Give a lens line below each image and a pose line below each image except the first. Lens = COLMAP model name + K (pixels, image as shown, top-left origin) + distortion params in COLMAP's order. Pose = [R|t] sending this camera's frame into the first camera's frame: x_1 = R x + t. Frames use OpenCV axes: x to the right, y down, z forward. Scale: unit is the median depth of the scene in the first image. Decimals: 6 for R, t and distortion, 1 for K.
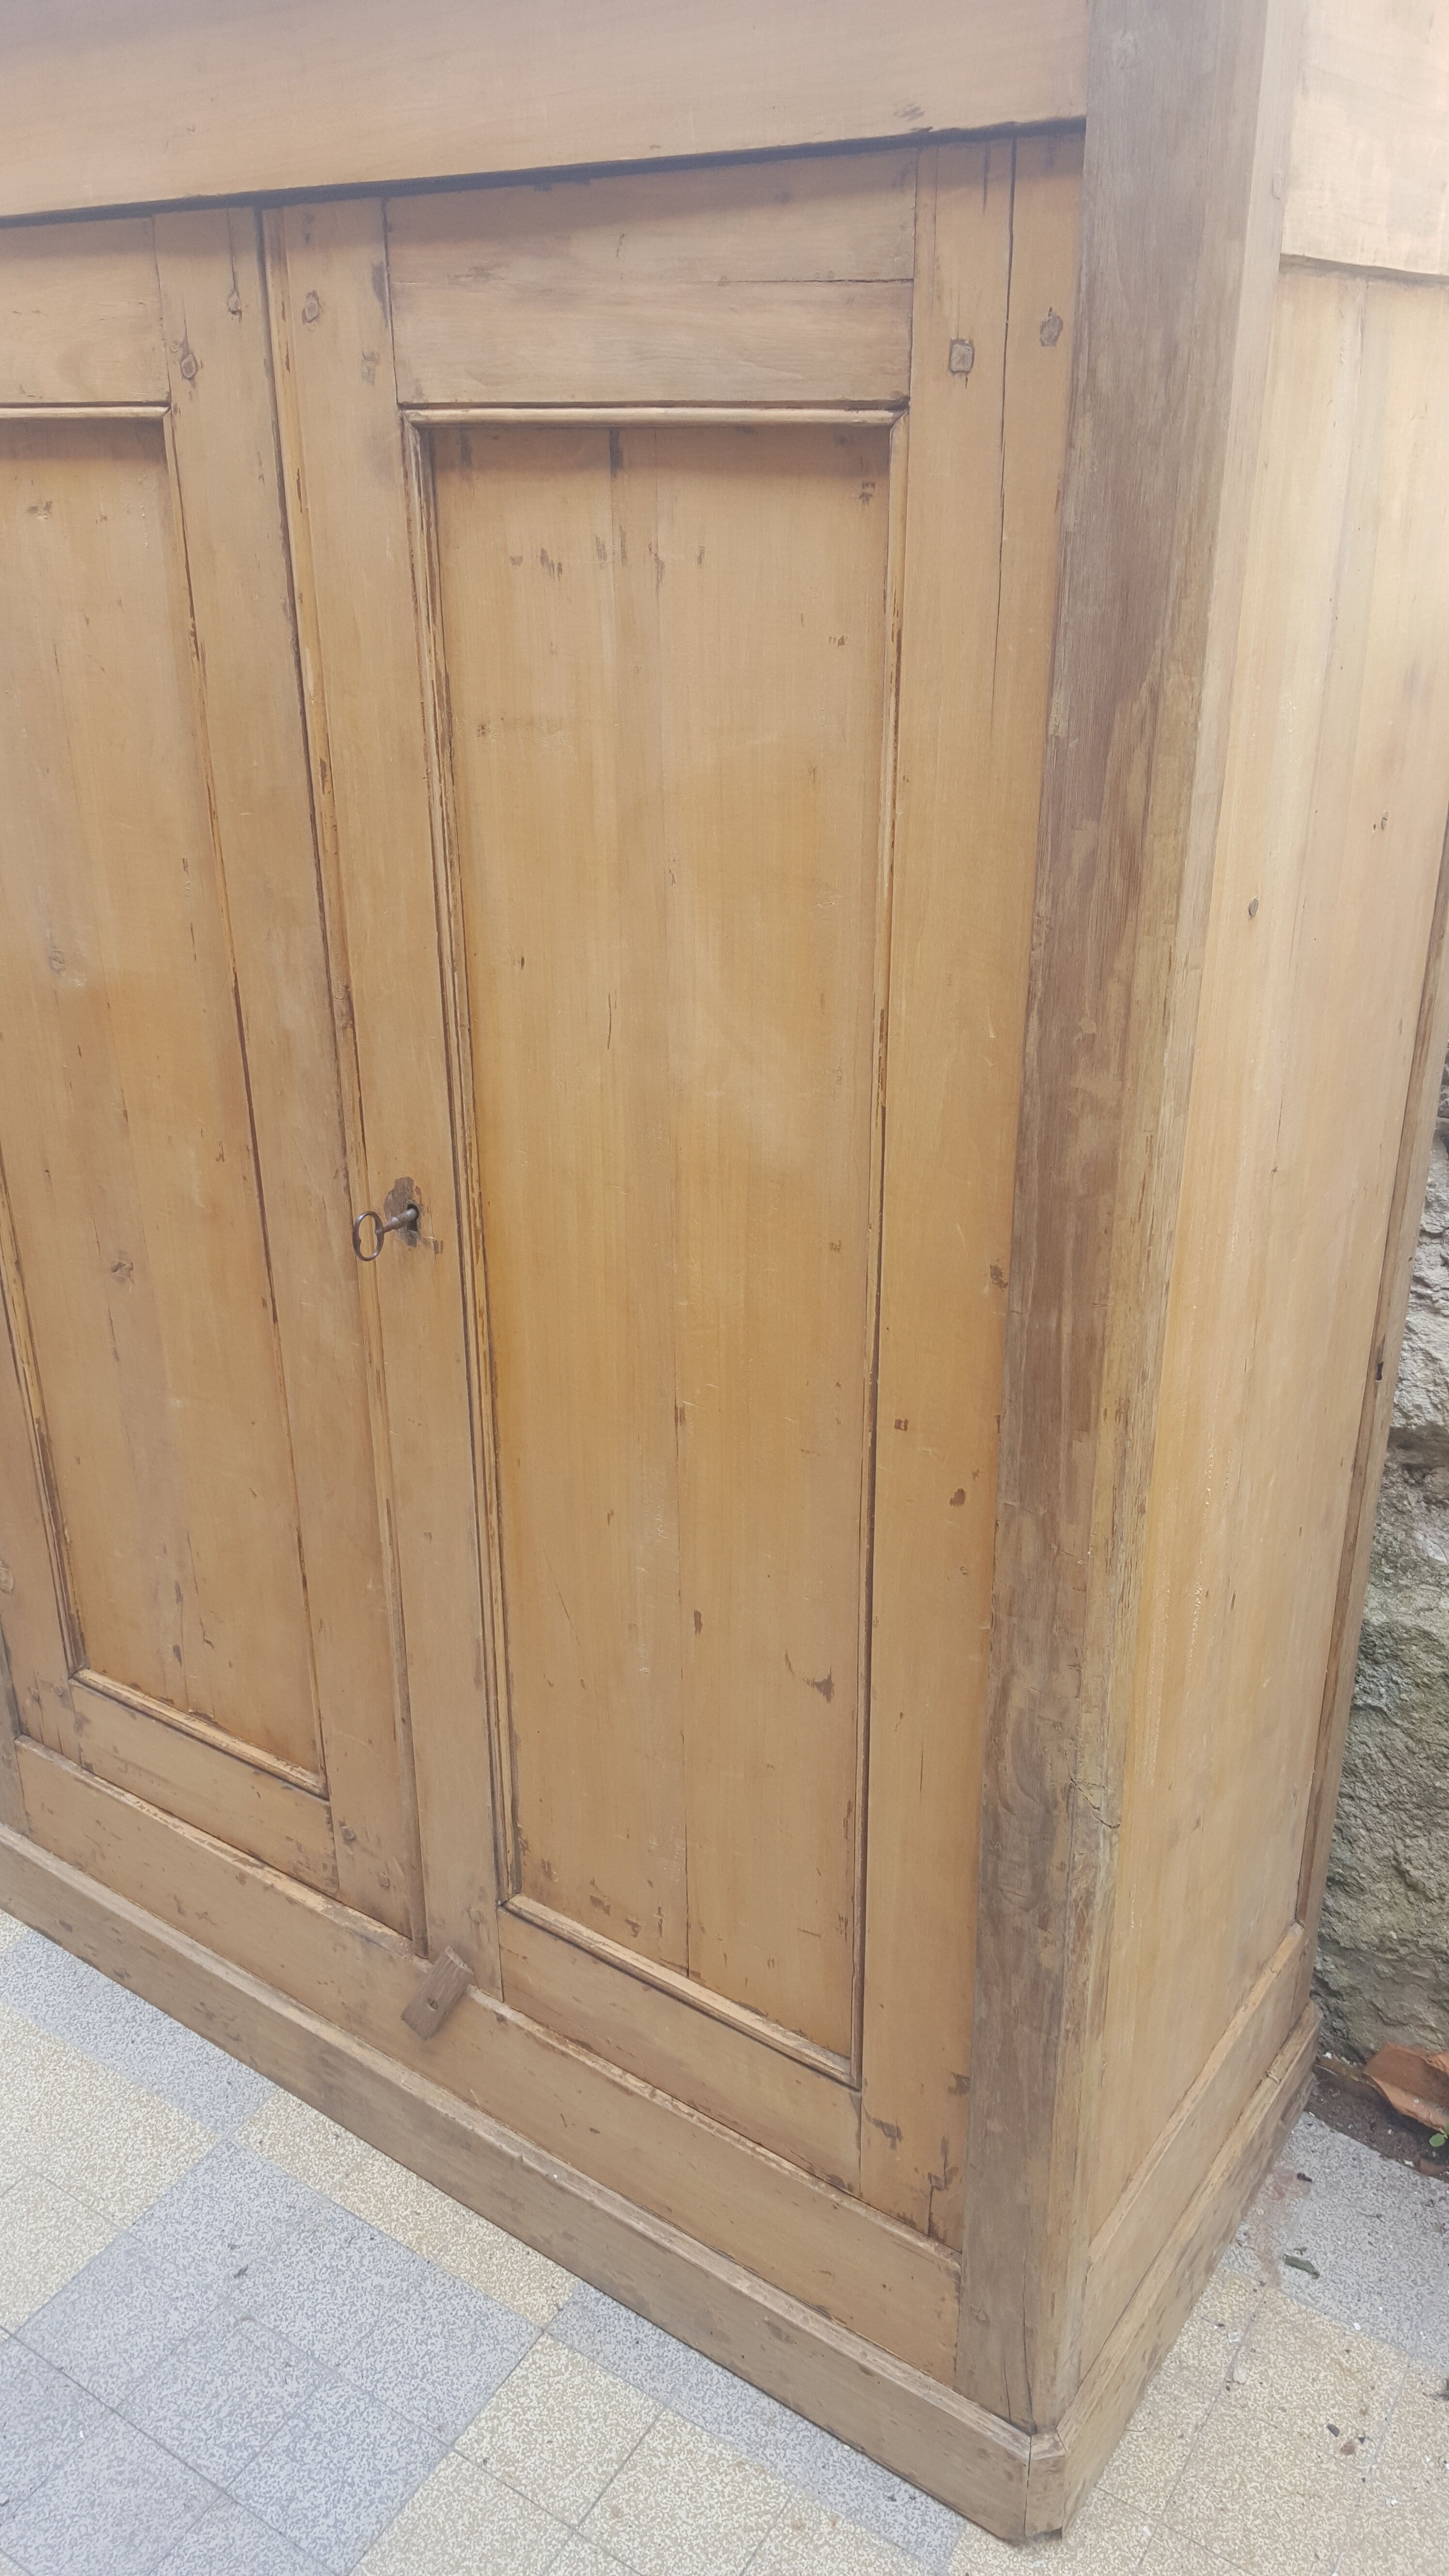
lens RADIAL K [[1958.2, 0, 716.3], [0, 1958.2, 1290.3], [0, 0, 1]] dist [0.067735, -0.131977]
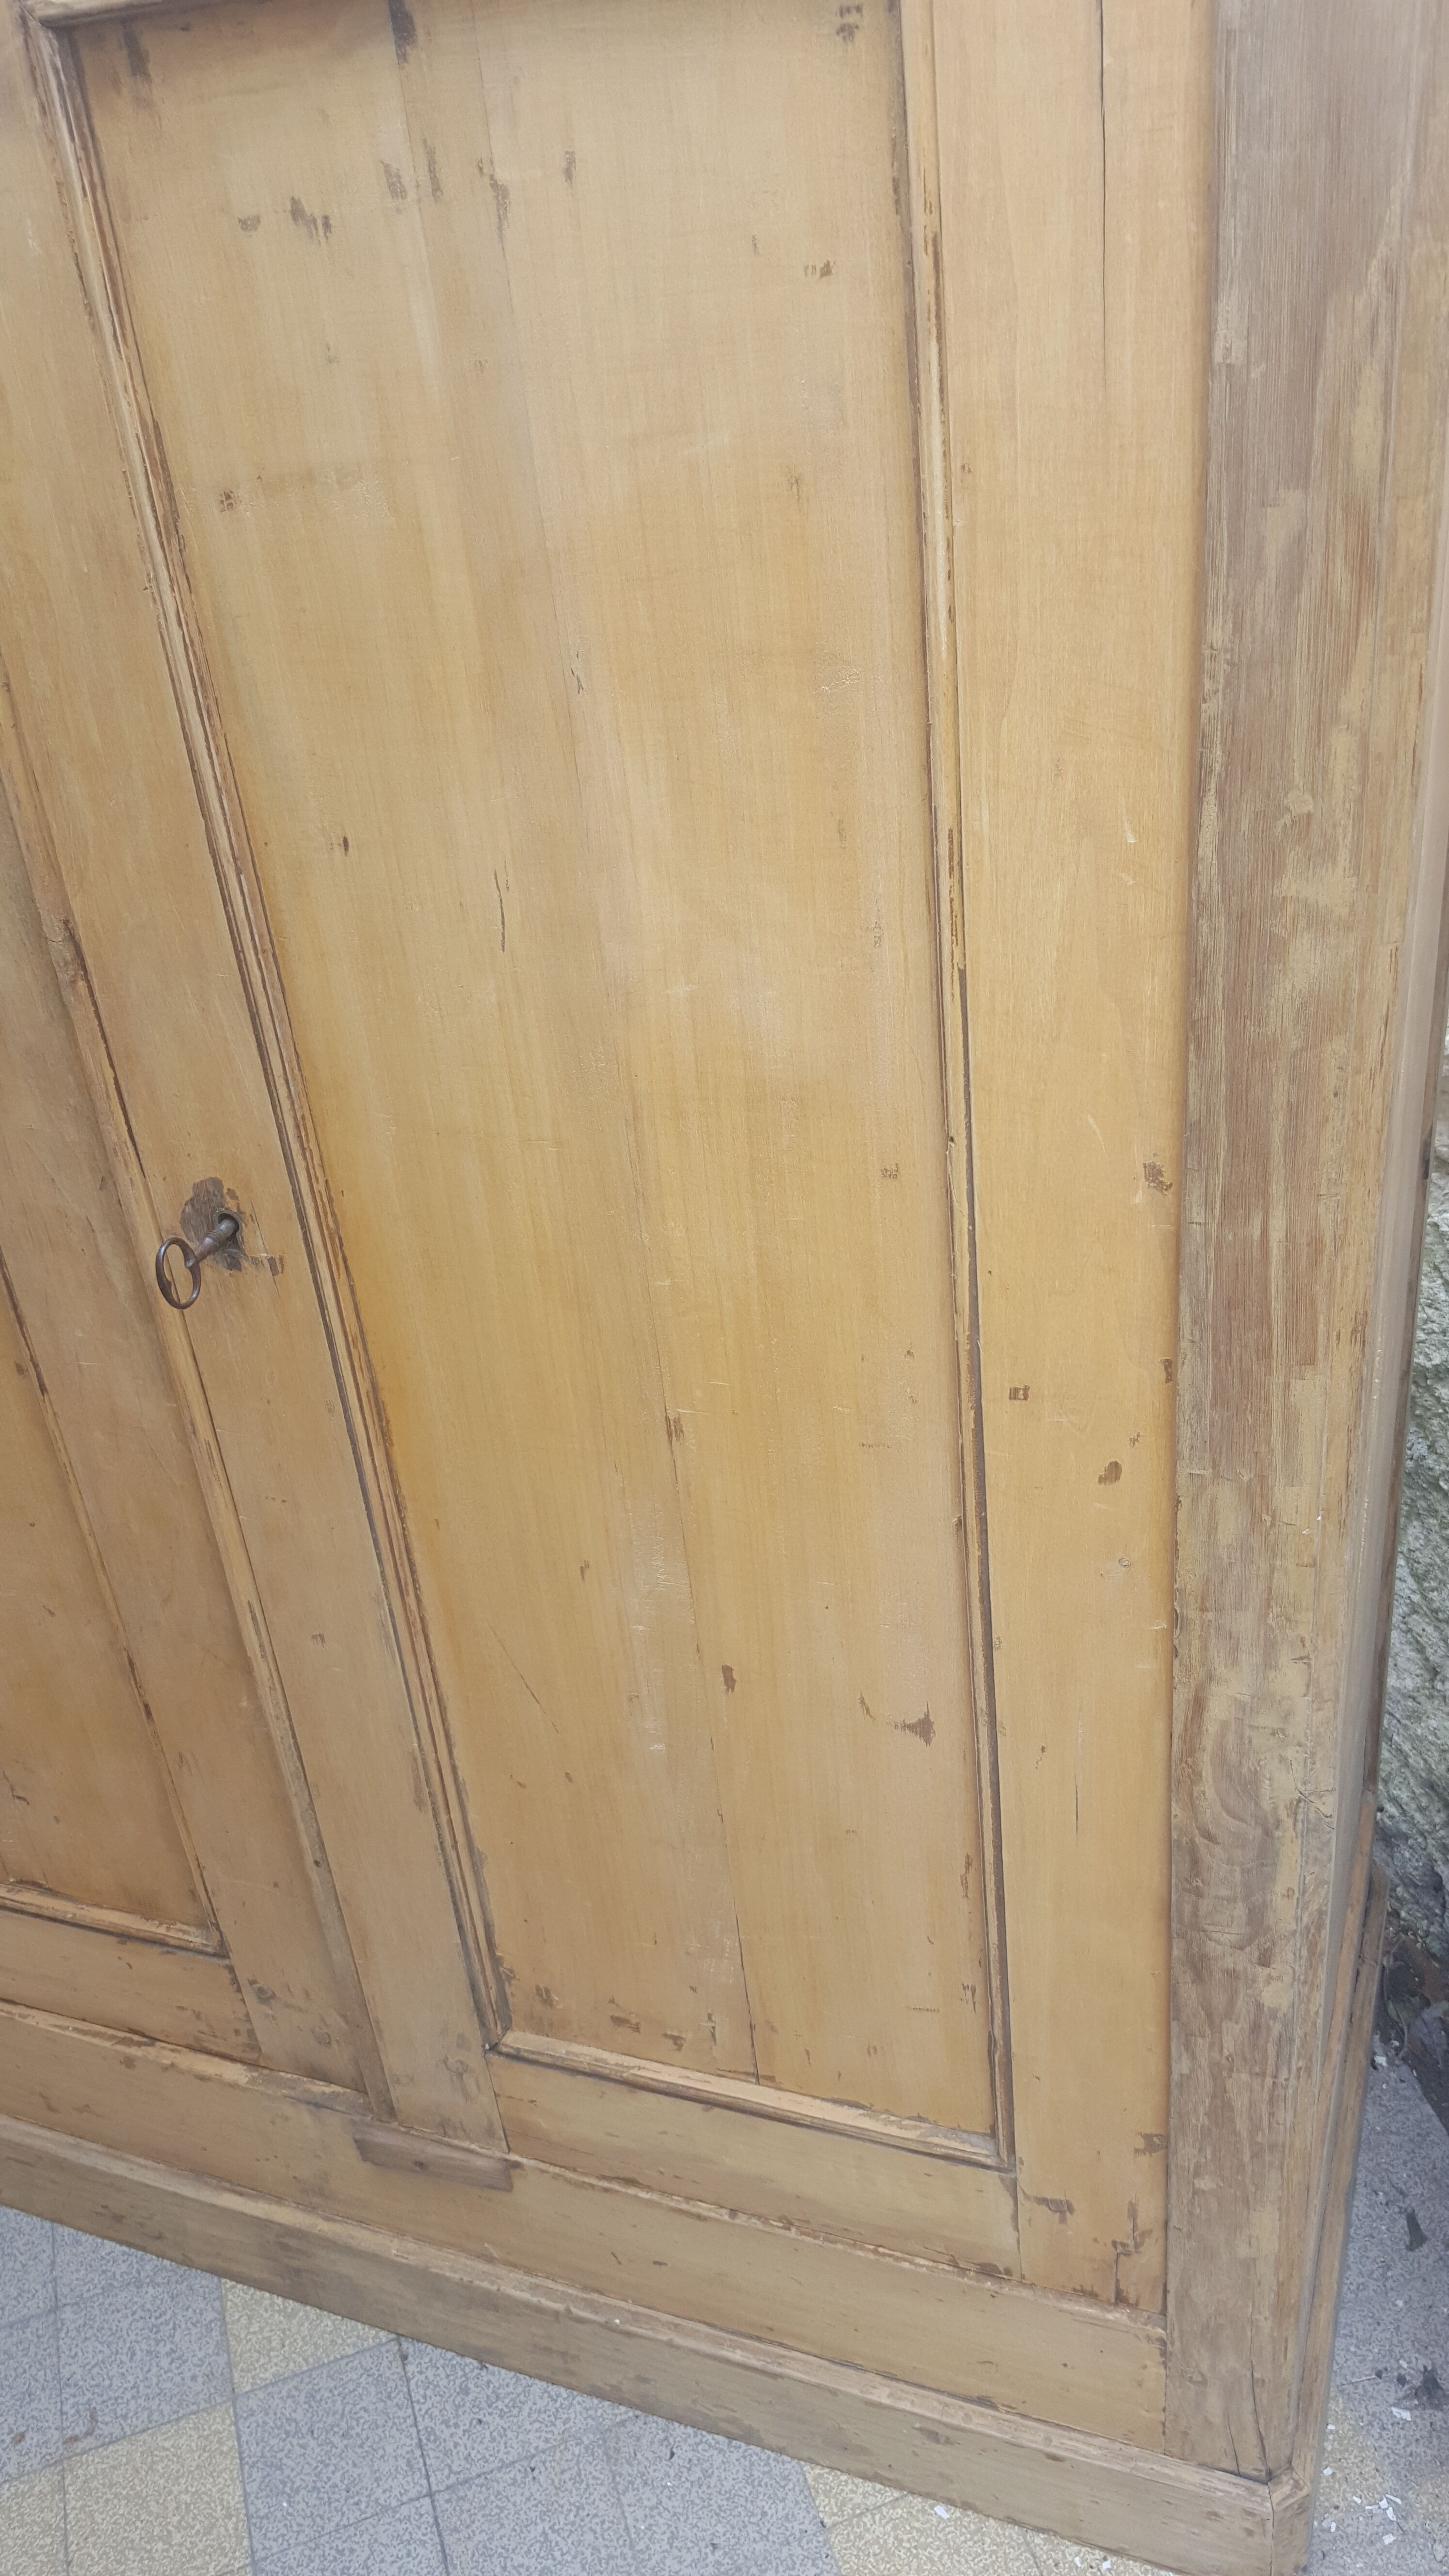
lens RADIAL K [[1958.2, 0, 760.6], [0, 1958.2, 1280.4], [0, 0, 1]] dist [0.067735, -0.131977]
pose [[0.961267, -0.201794, 0.187737, -0.105945], [0.184804, 0.977240, 0.104162, -0.055423], [-0.204484, -0.065433, 0.976681, 0.252643]]
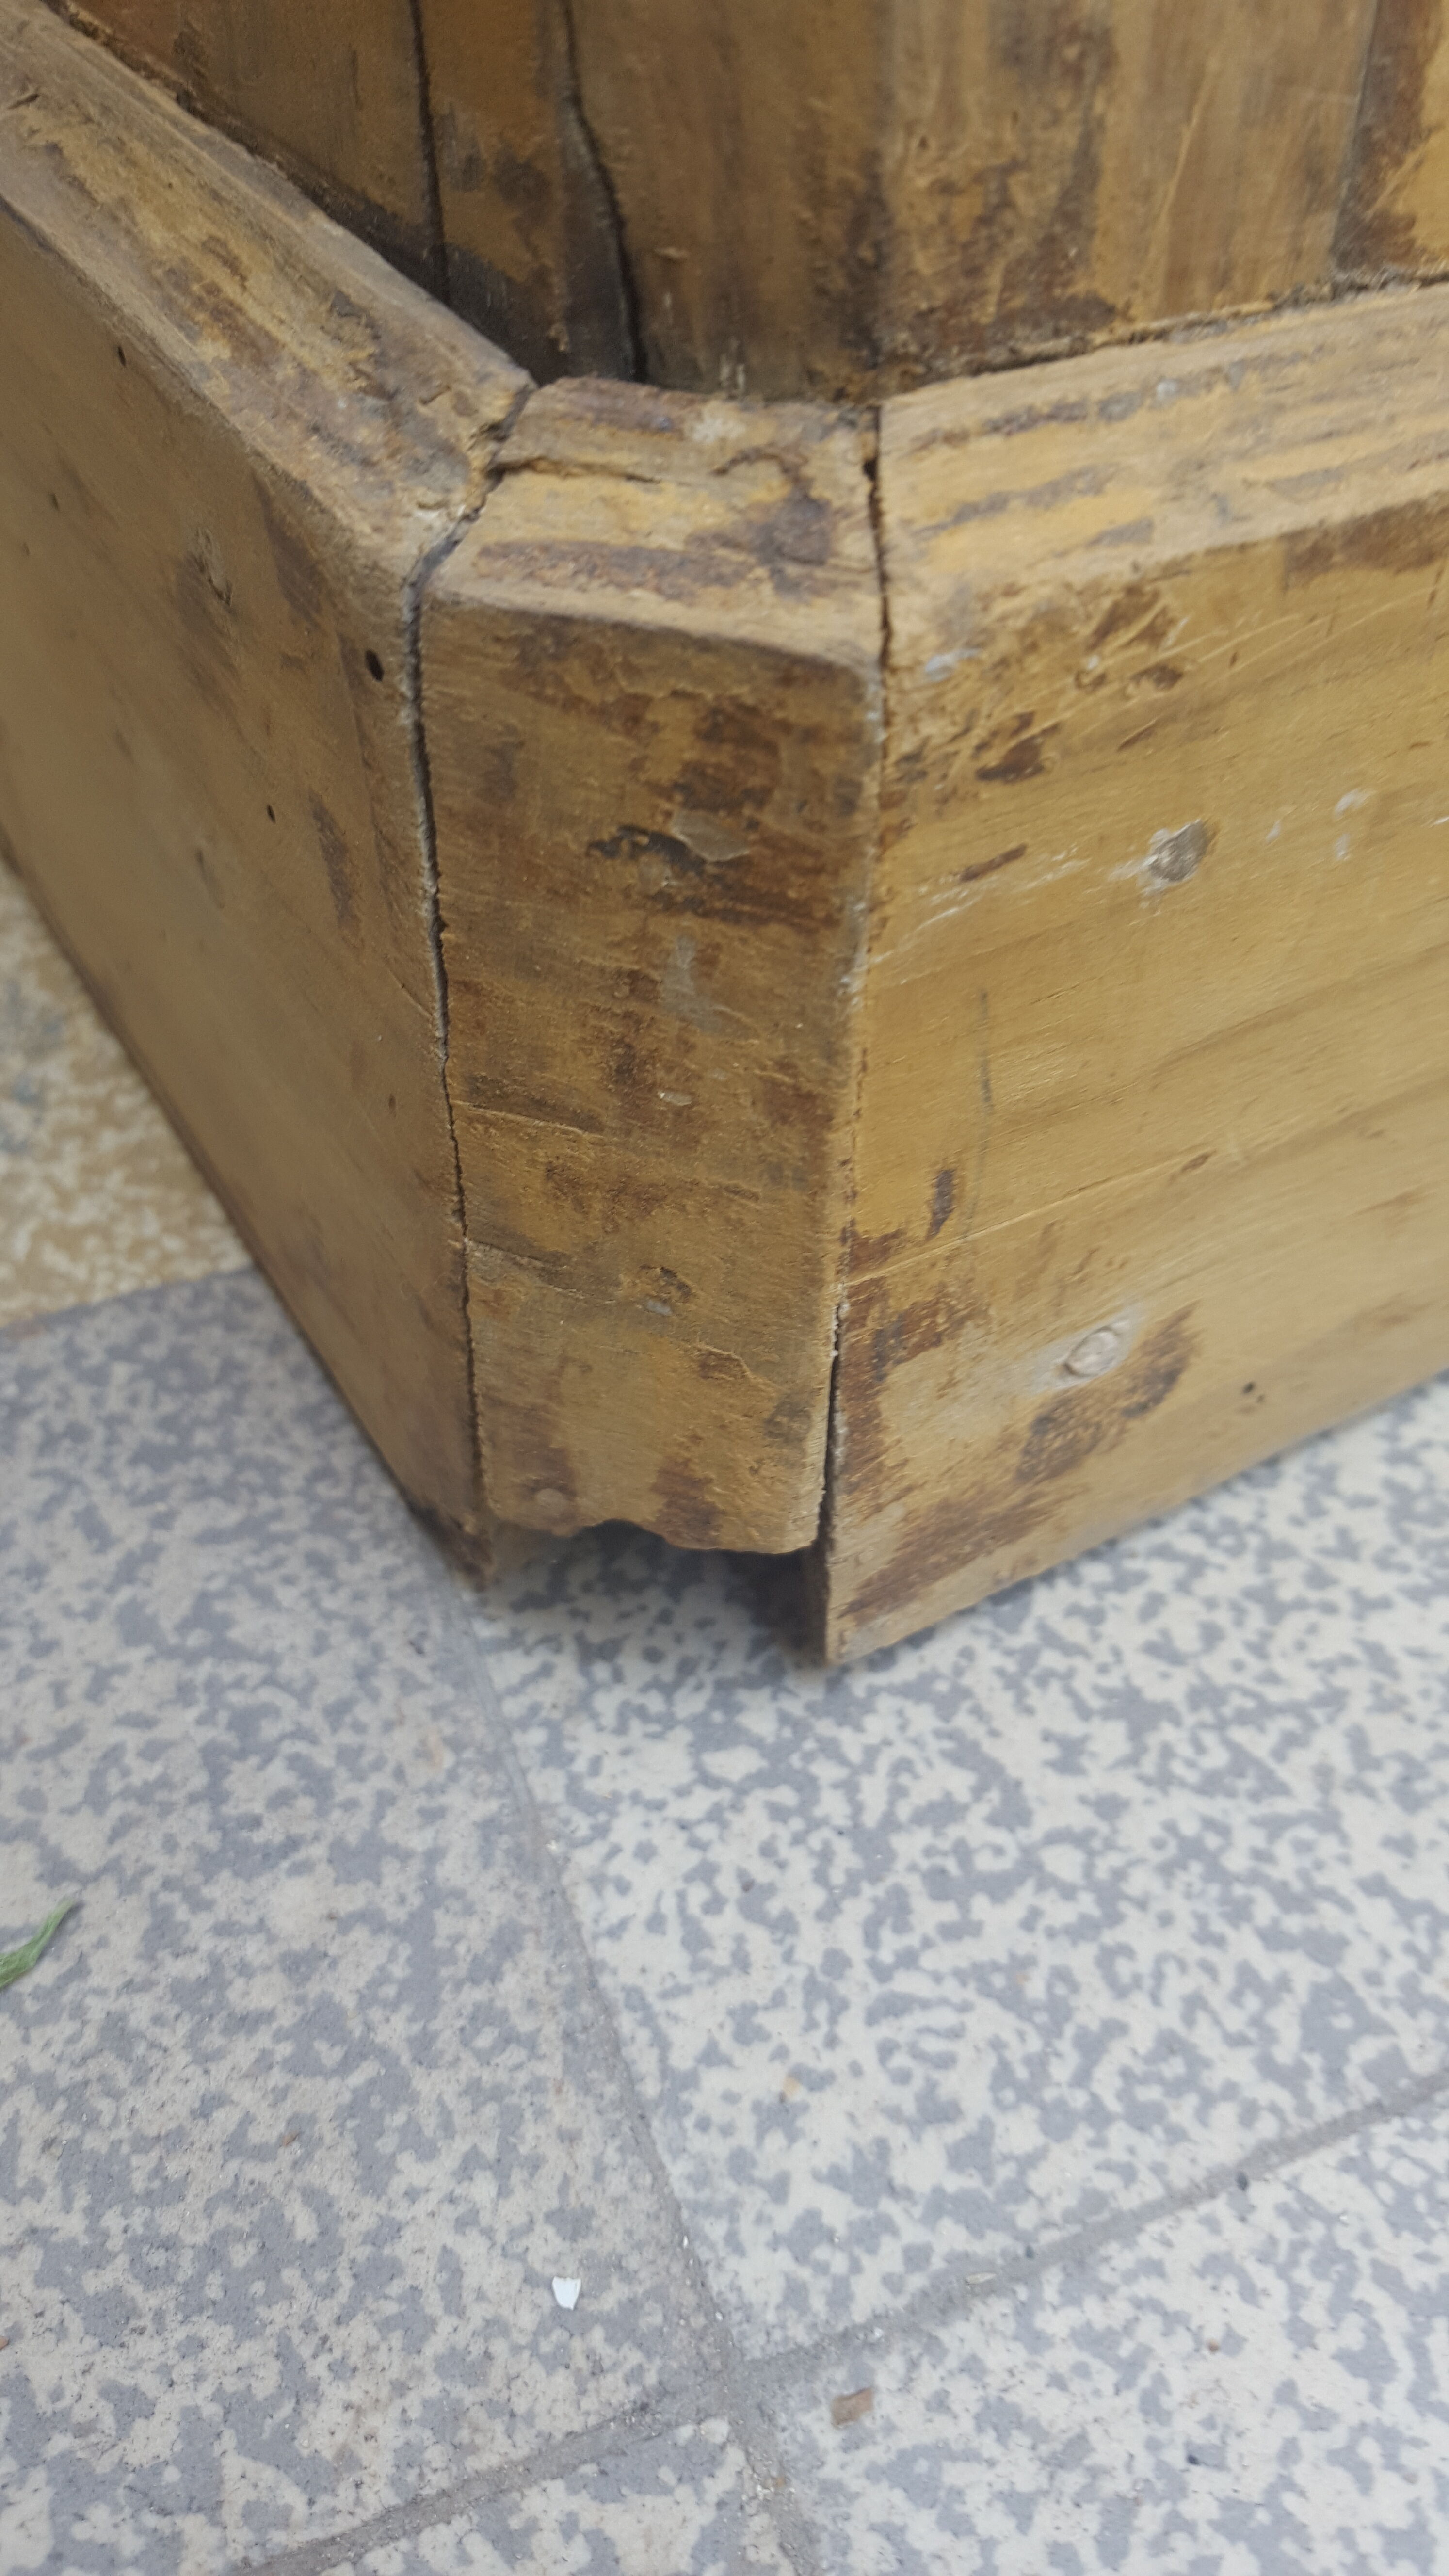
lens RADIAL K [[1958.2, 0, 721.3], [0, 1958.2, 1292.8], [0, 0, 1]] dist [0.067735, -0.131977]
pose [[0.916614, 0.304542, -0.258983, 0.201165], [-0.205059, 0.914278, 0.349352, 0.590524], [0.343175, -0.267115, 0.900489, 0.924453]]
